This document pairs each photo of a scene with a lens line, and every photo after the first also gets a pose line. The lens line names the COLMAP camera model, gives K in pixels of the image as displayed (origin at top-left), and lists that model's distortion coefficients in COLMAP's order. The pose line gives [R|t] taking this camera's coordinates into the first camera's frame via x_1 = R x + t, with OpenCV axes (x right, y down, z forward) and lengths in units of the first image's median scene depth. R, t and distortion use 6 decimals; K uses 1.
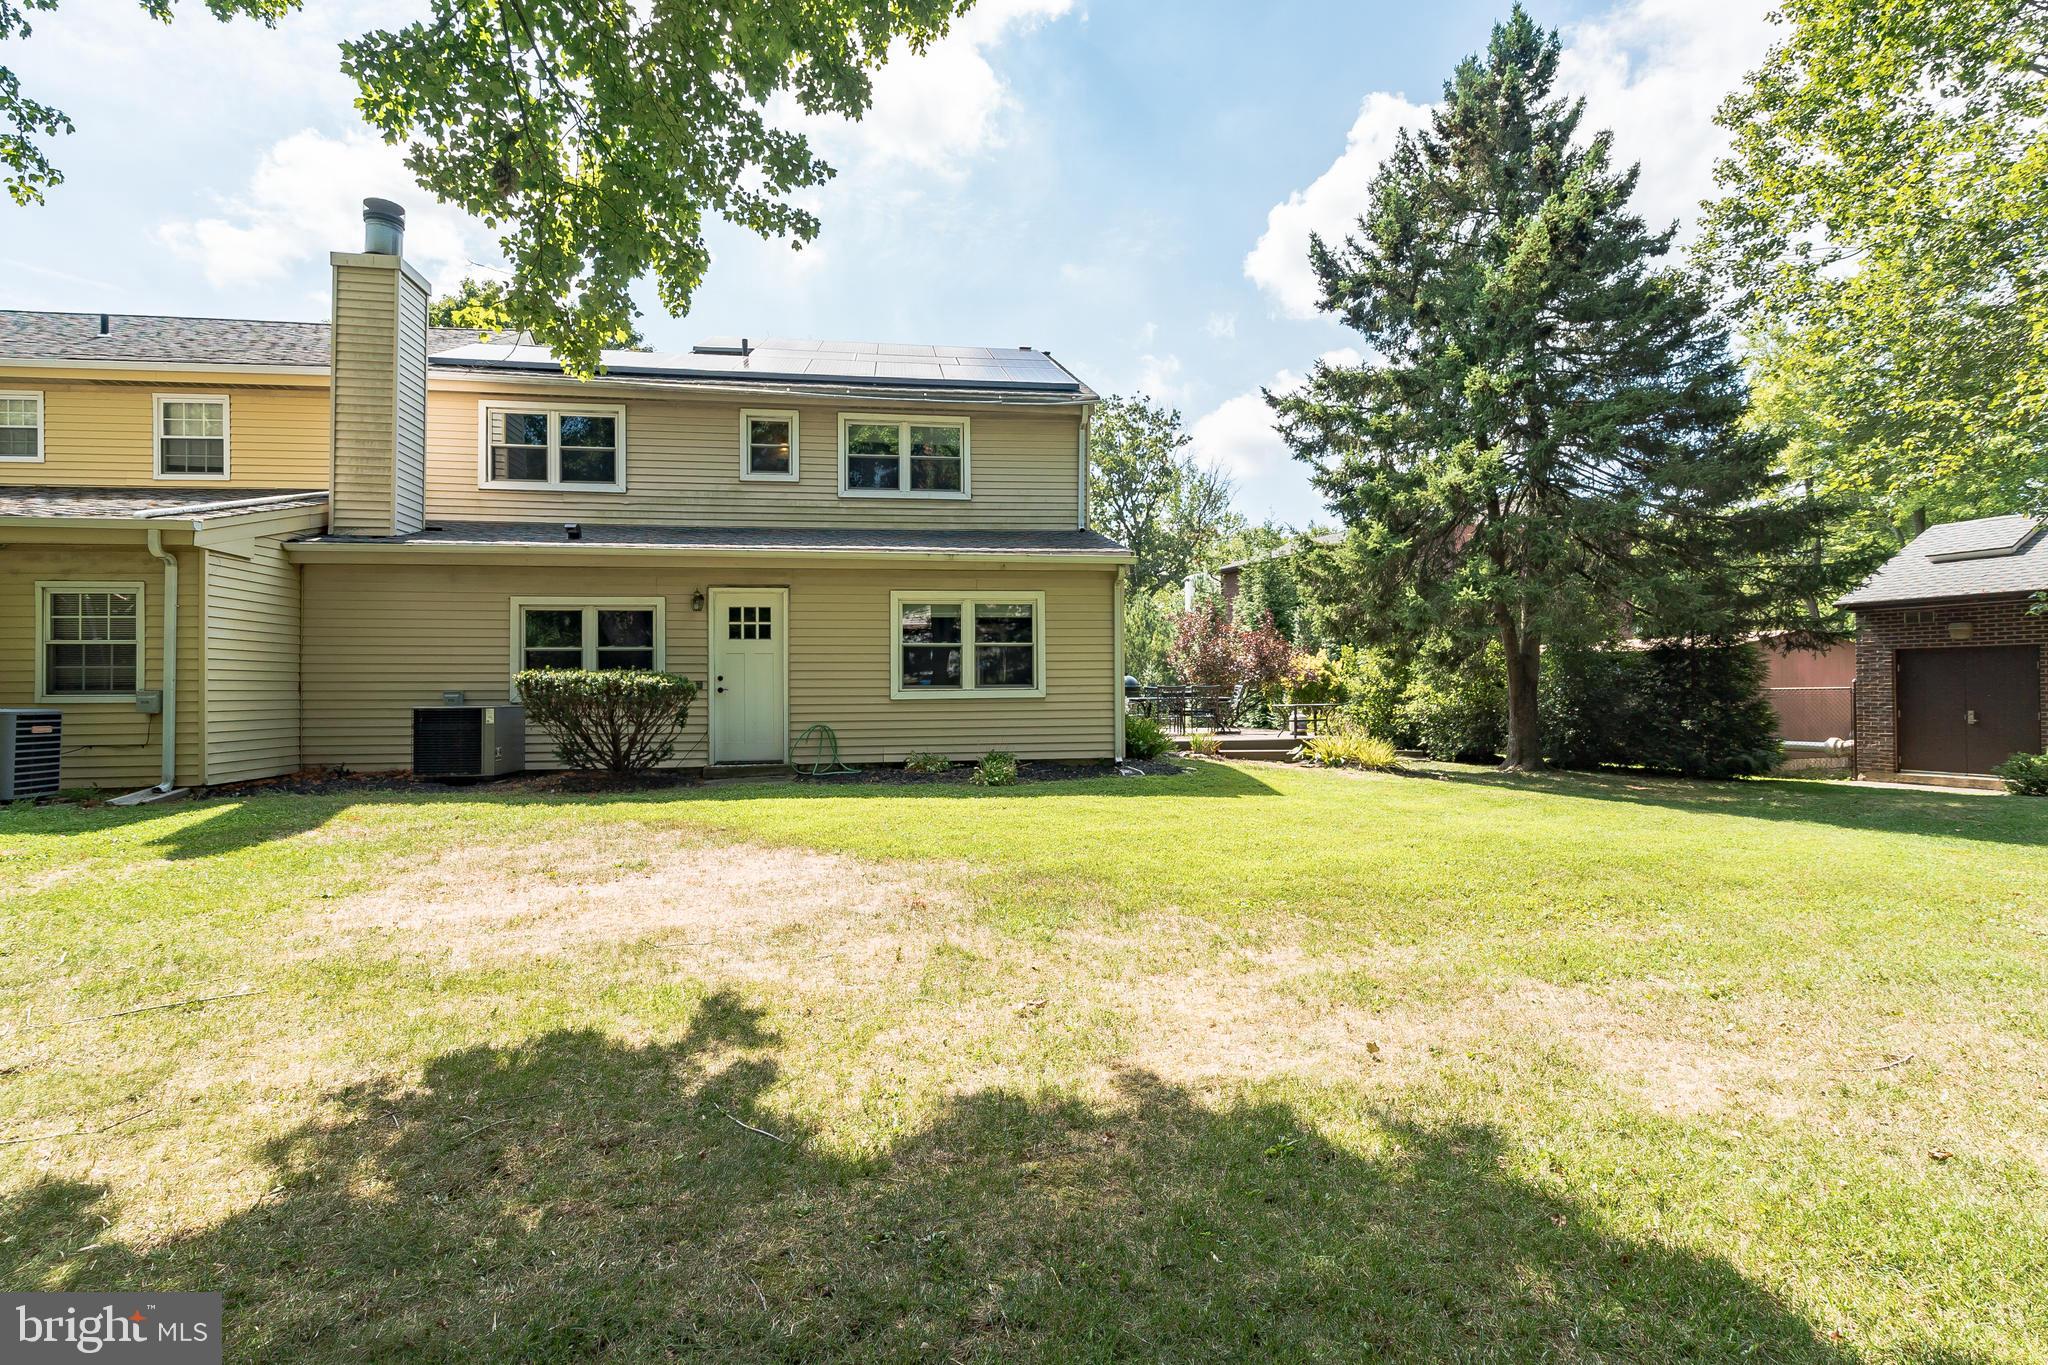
lens RADIAL K [[941.9, 0, 1021.3], [0, 941.9, 685.9], [0, 0, 1]] dist [-0.000877, 0.001828]
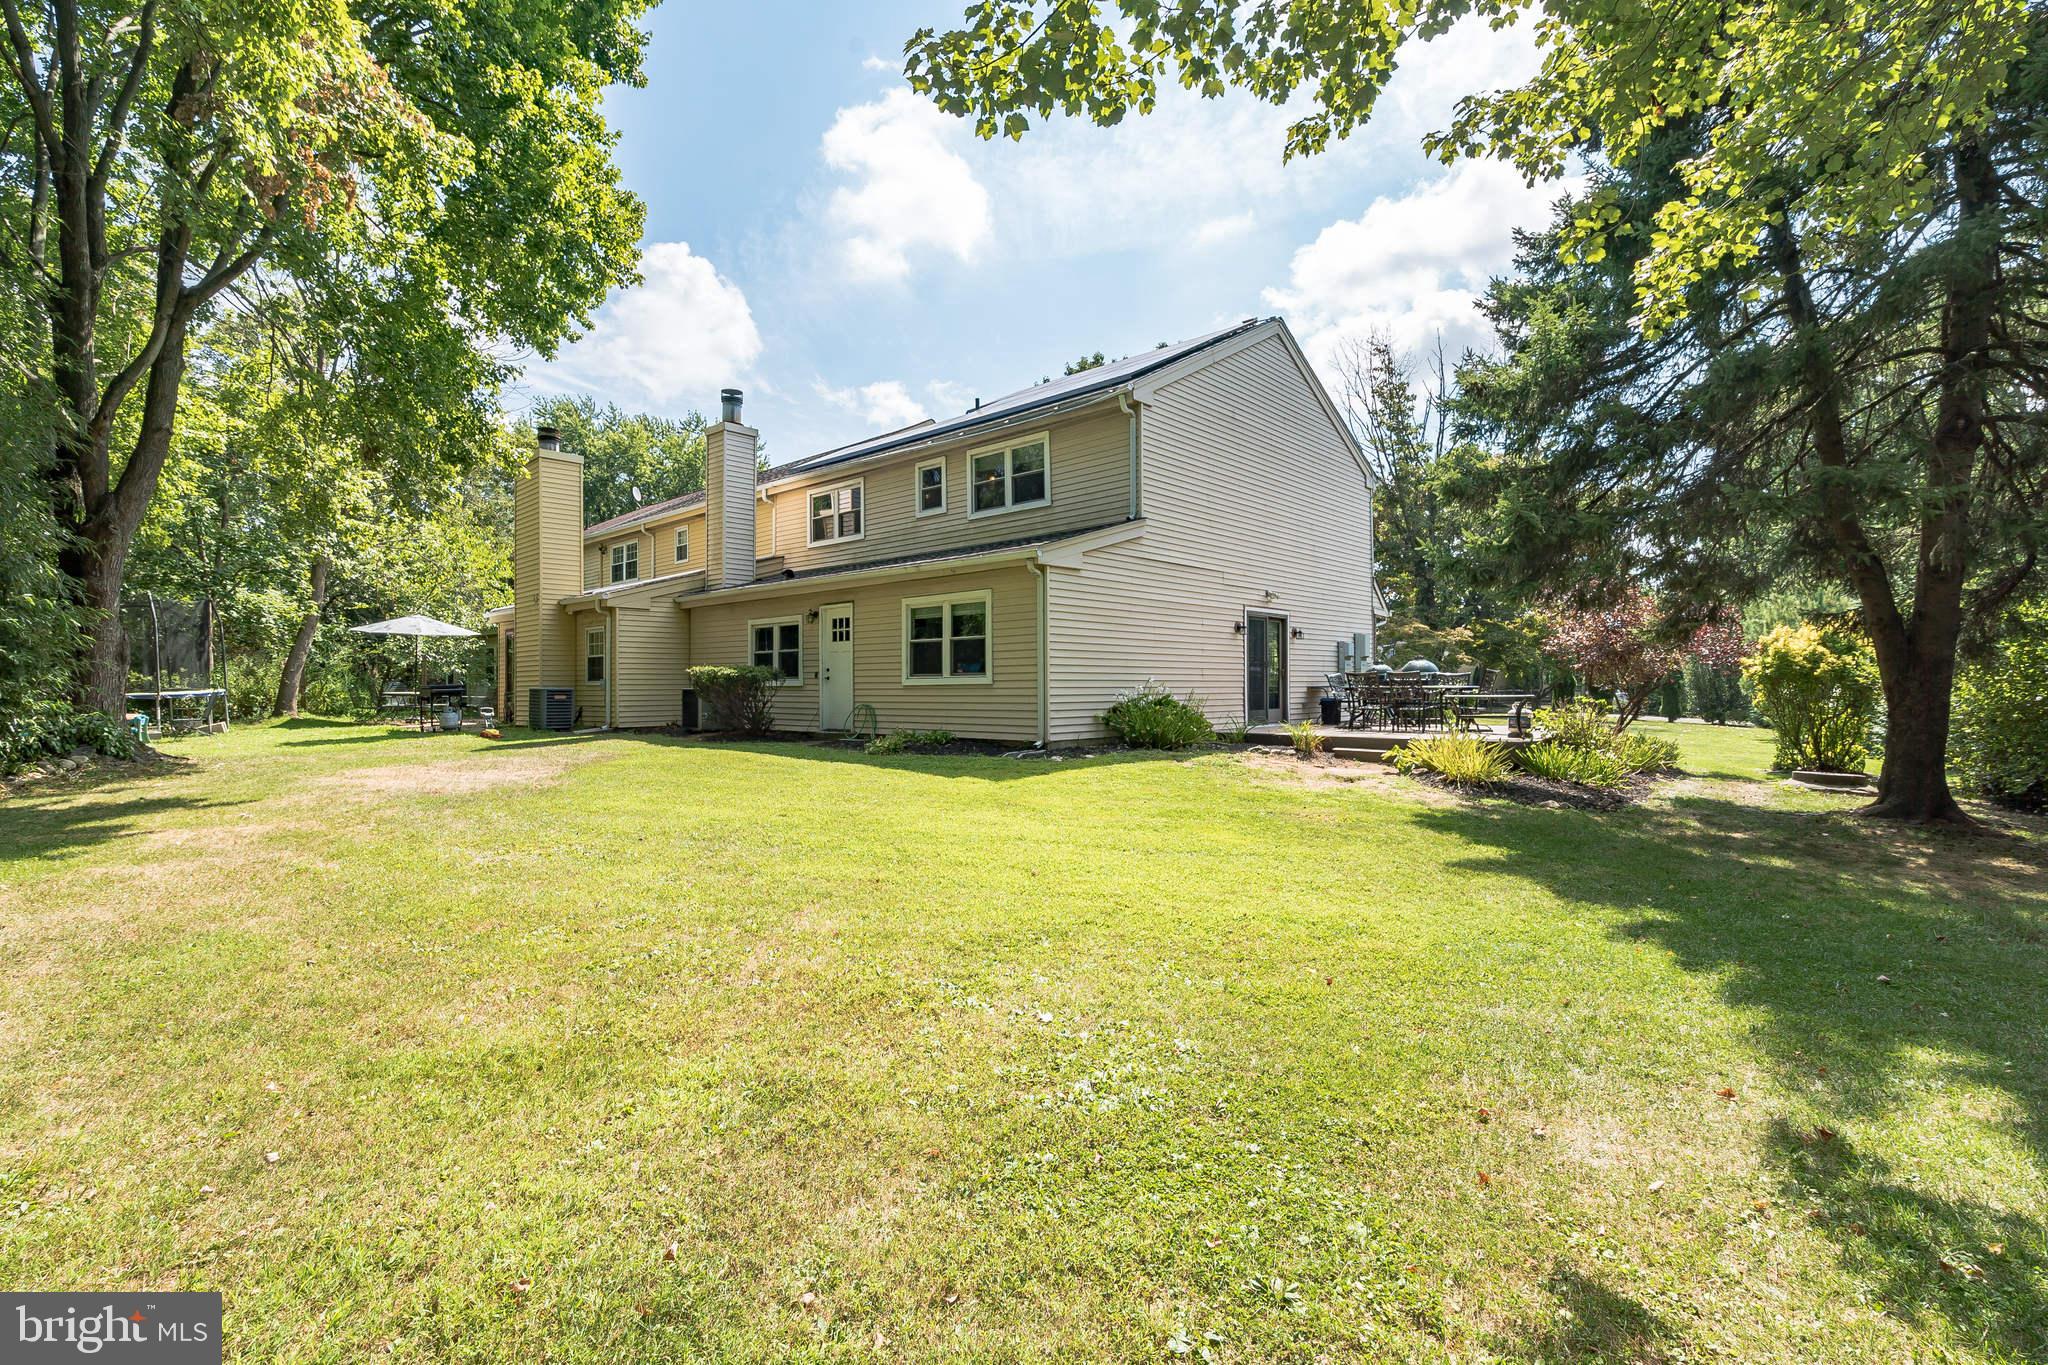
lens RADIAL K [[941.9, 0, 1023.1], [0, 941.9, 684.3], [0, 0, 1]] dist [-0.000877, 0.001828]
pose [[0.616168, 0.004206, -0.787604, 0.939411], [0.006368, 0.999926, 0.010322, 0.001167], [0.787589, -0.011376, 0.616096, 0.342975]]
